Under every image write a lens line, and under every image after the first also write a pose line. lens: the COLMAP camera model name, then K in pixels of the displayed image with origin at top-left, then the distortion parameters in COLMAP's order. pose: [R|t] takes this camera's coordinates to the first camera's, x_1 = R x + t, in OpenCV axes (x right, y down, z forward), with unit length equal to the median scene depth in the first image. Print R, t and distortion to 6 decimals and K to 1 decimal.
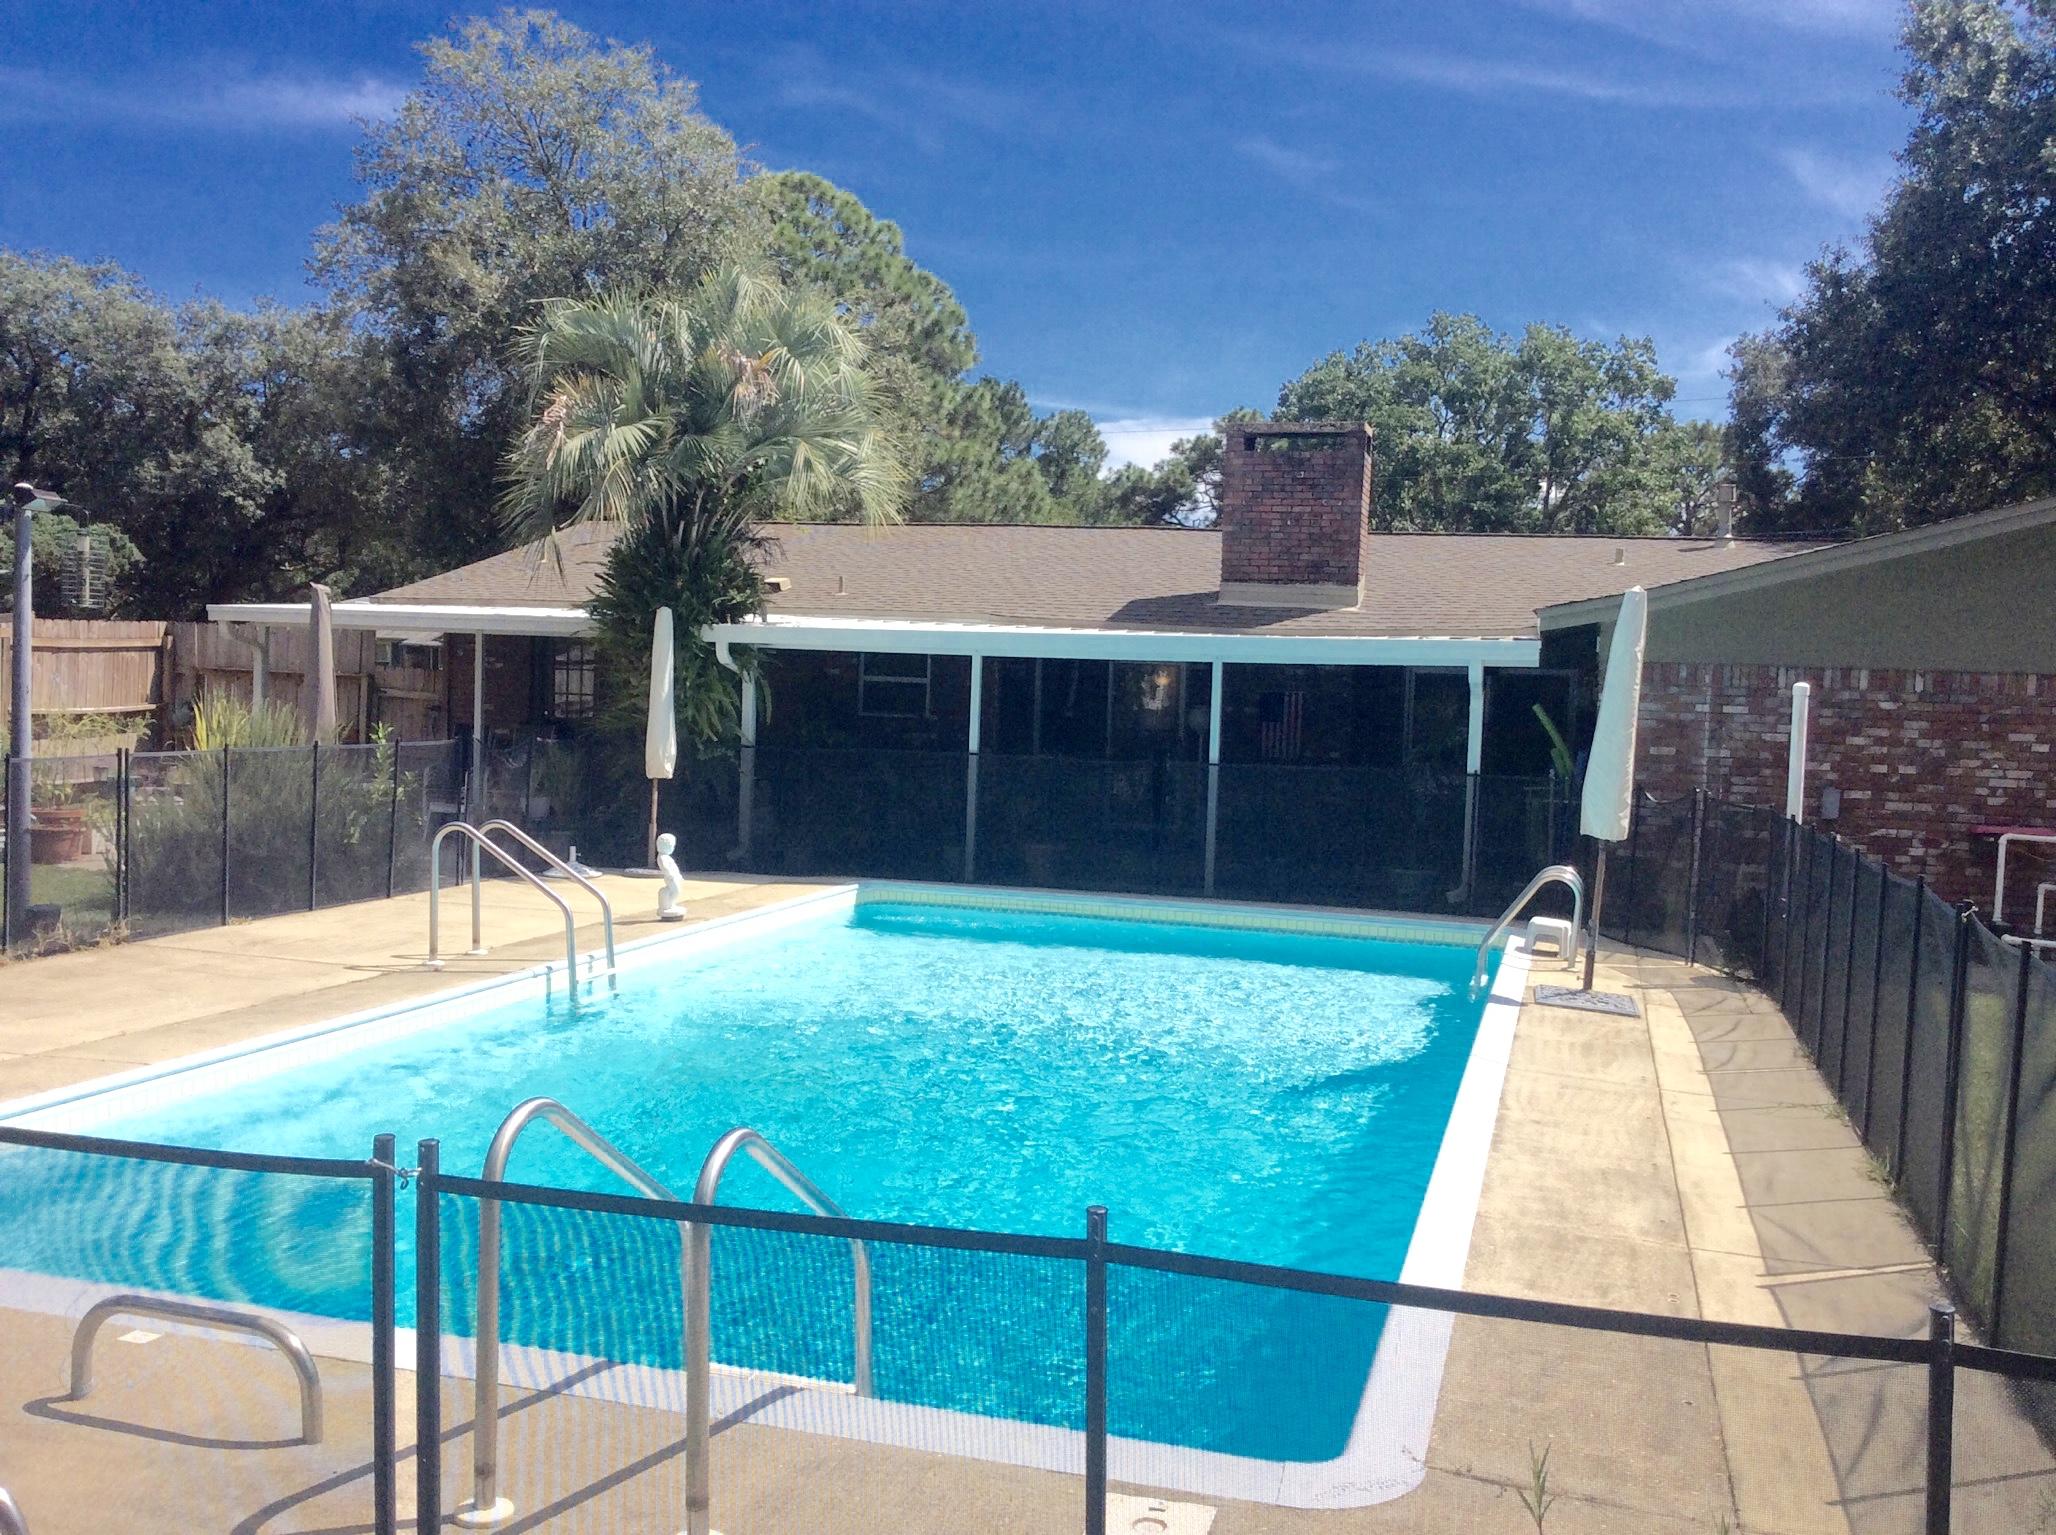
lens RADIAL K [[1897.7, 0, 1028.0], [0, 1897.7, 767.5], [0, 0, 1]] dist [0.150632, -0.330383]
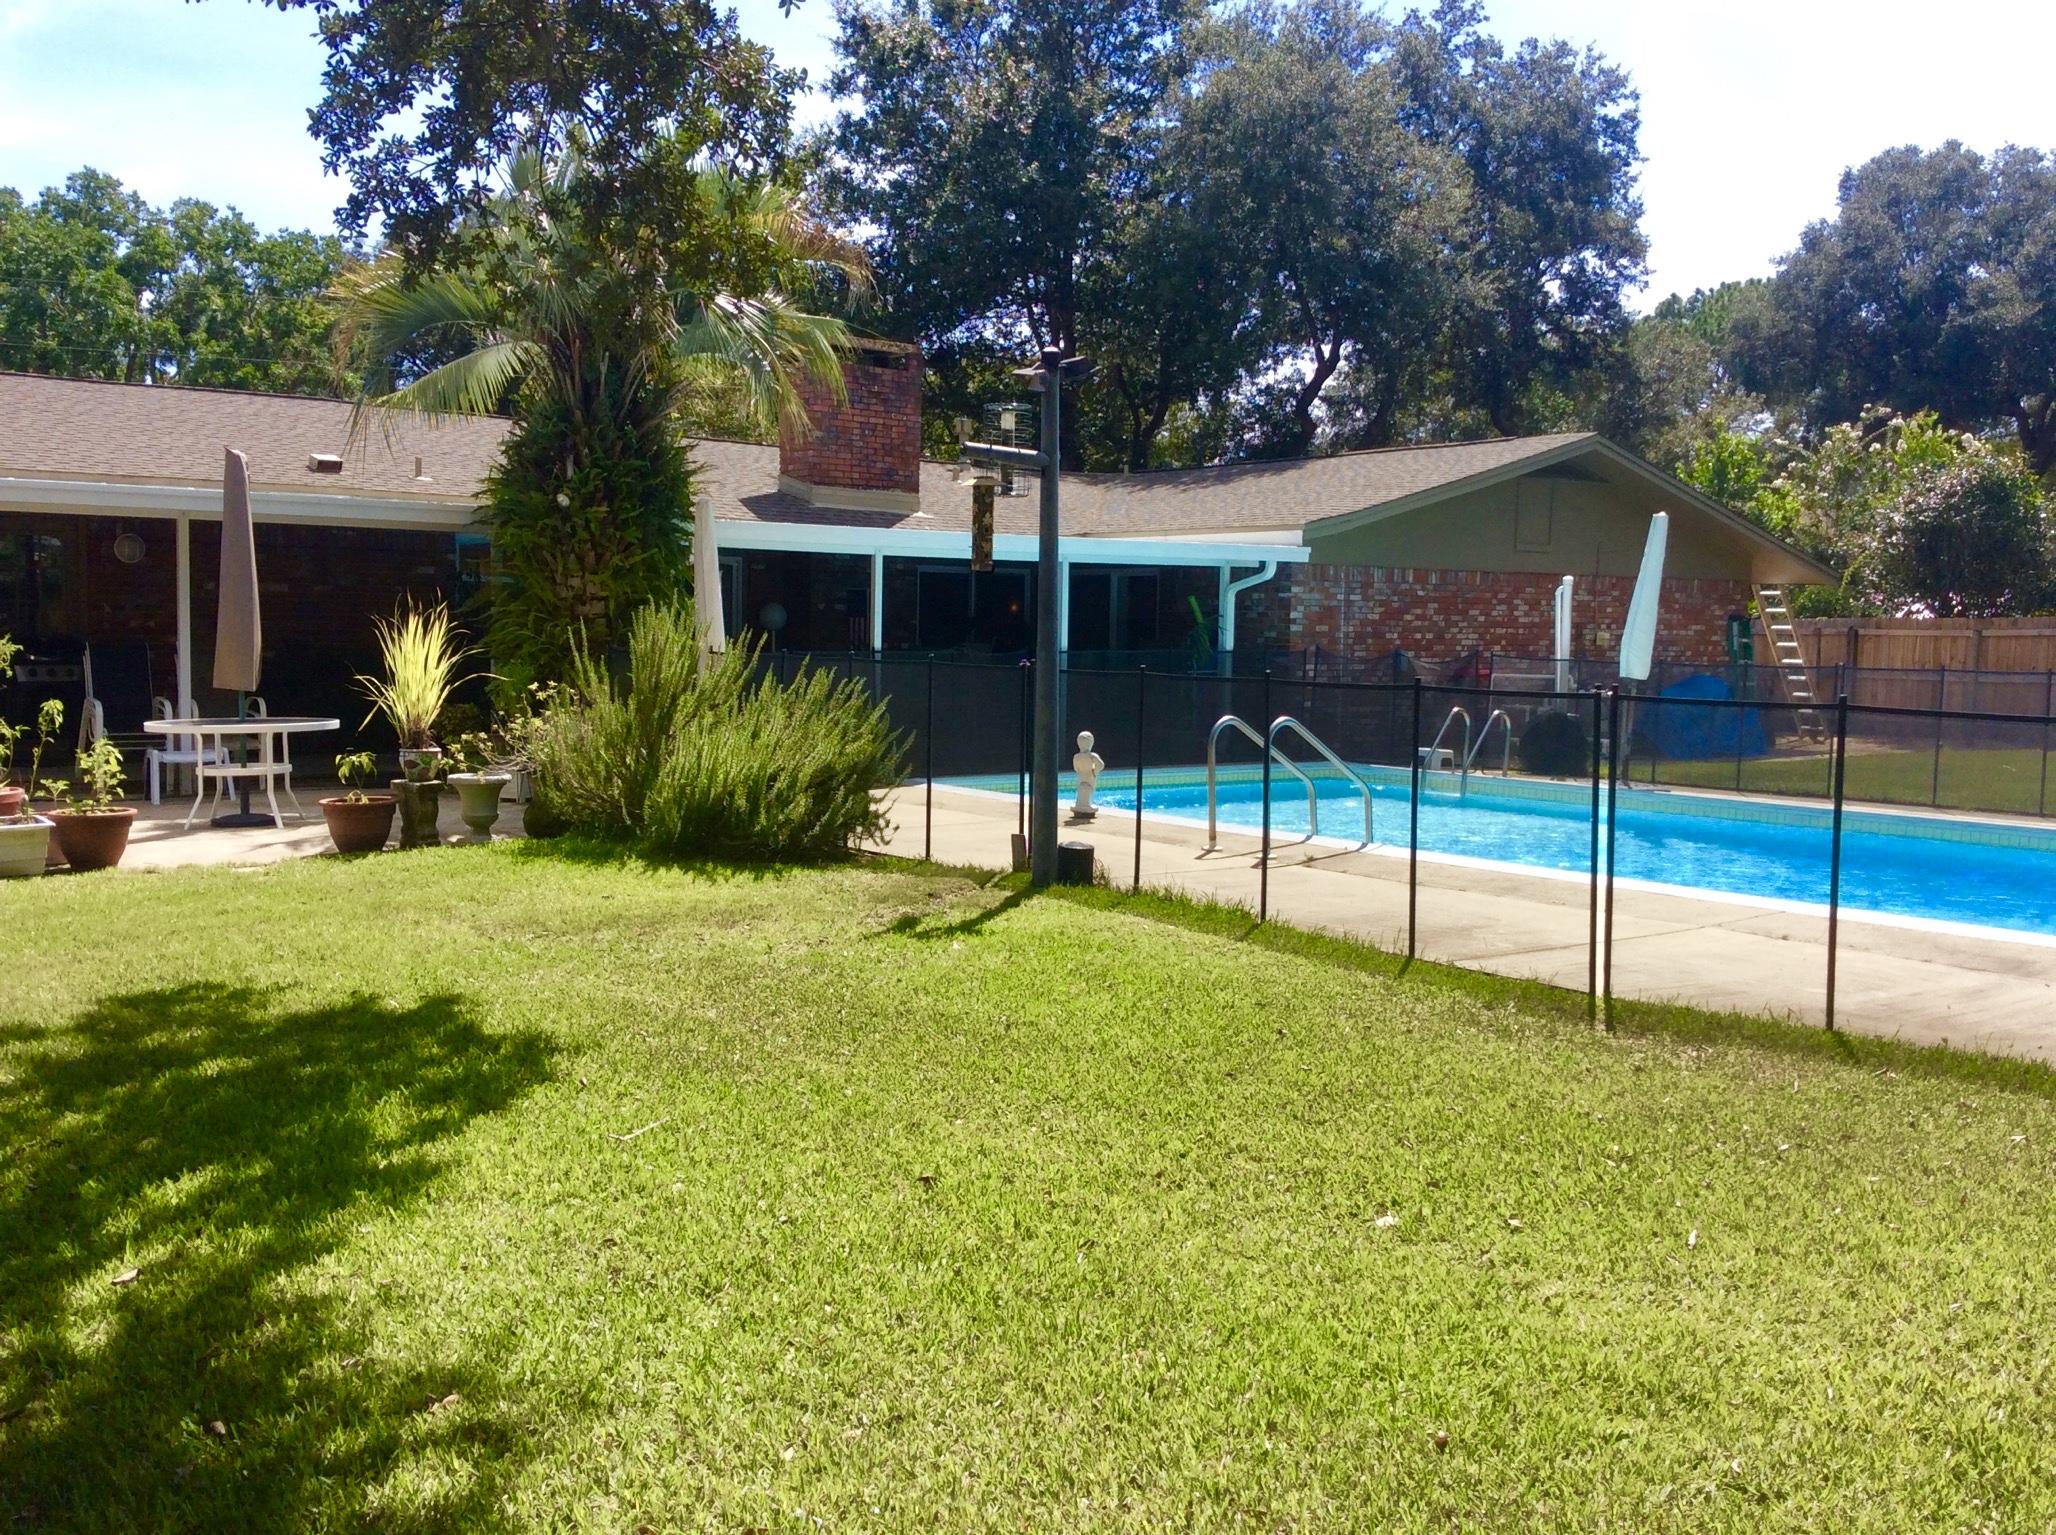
lens RADIAL K [[1897.7, 0, 1028.0], [0, 1897.7, 767.5], [0, 0, 1]] dist [0.150632, -0.330383]
pose [[0.589900, -0.083278, 0.803170, -0.904948], [0.040875, 0.996472, 0.073299, -0.018177], [-0.806441, -0.010410, 0.591223, 0.365973]]
